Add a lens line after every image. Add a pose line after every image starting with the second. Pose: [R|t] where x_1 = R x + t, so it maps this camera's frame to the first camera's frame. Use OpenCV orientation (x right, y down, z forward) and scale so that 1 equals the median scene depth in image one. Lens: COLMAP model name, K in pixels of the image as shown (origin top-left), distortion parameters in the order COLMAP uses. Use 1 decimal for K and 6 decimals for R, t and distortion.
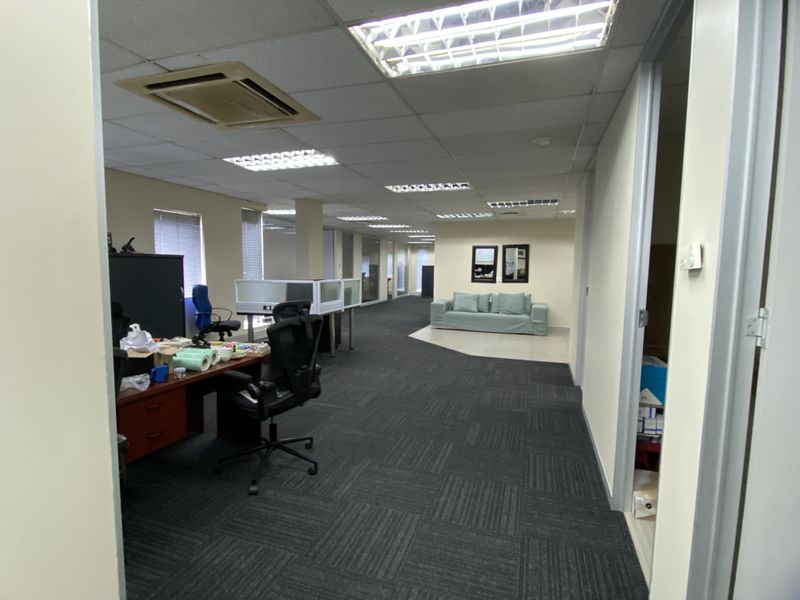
lens RADIAL K [[398.8, 0, 397.2], [0, 398.8, 302.8], [0, 0, 1]] dist [0.044608, -0.044126]
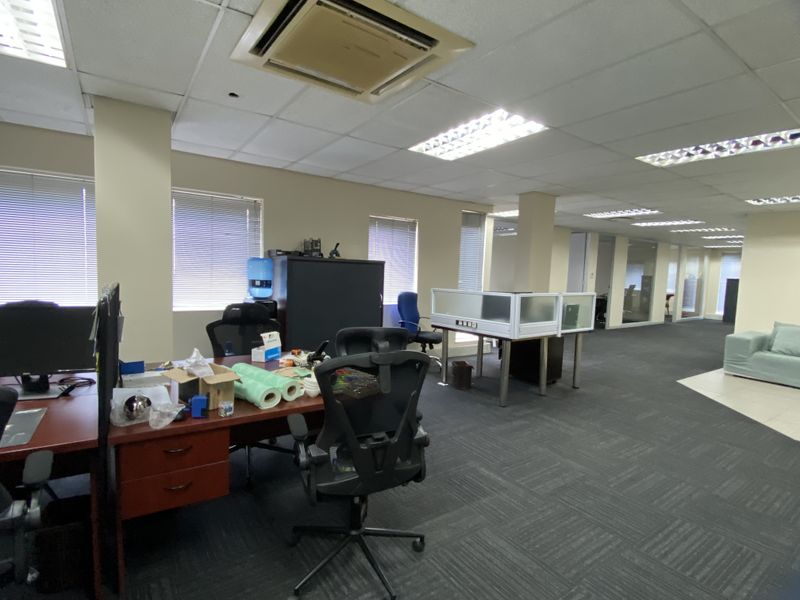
lens RADIAL K [[398.8, 0, 397.2], [0, 398.8, 302.8], [0, 0, 1]] dist [0.044608, -0.044126]
pose [[0.801978, 0.062701, -0.594054, 0.057479], [-0.076471, 0.997070, 0.002002, -0.018677], [0.592439, 0.043822, 0.804423, 0.212596]]
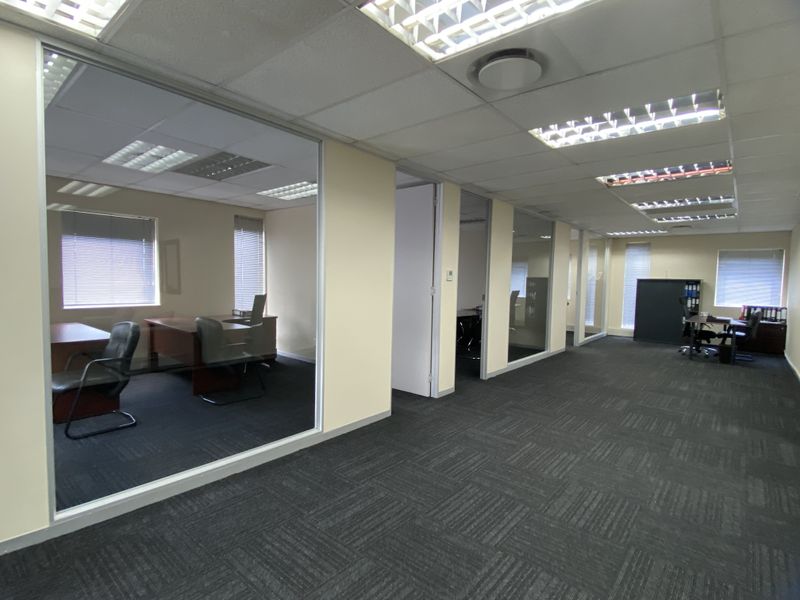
lens RADIAL K [[398.8, 0, 397.2], [0, 398.8, 302.8], [0, 0, 1]] dist [0.044608, -0.044126]
pose [[0.928827, 0.023020, -0.369799, -0.091411], [-0.040011, 0.998463, -0.038339, -0.091728], [0.368348, 0.050407, 0.928321, 1.234020]]
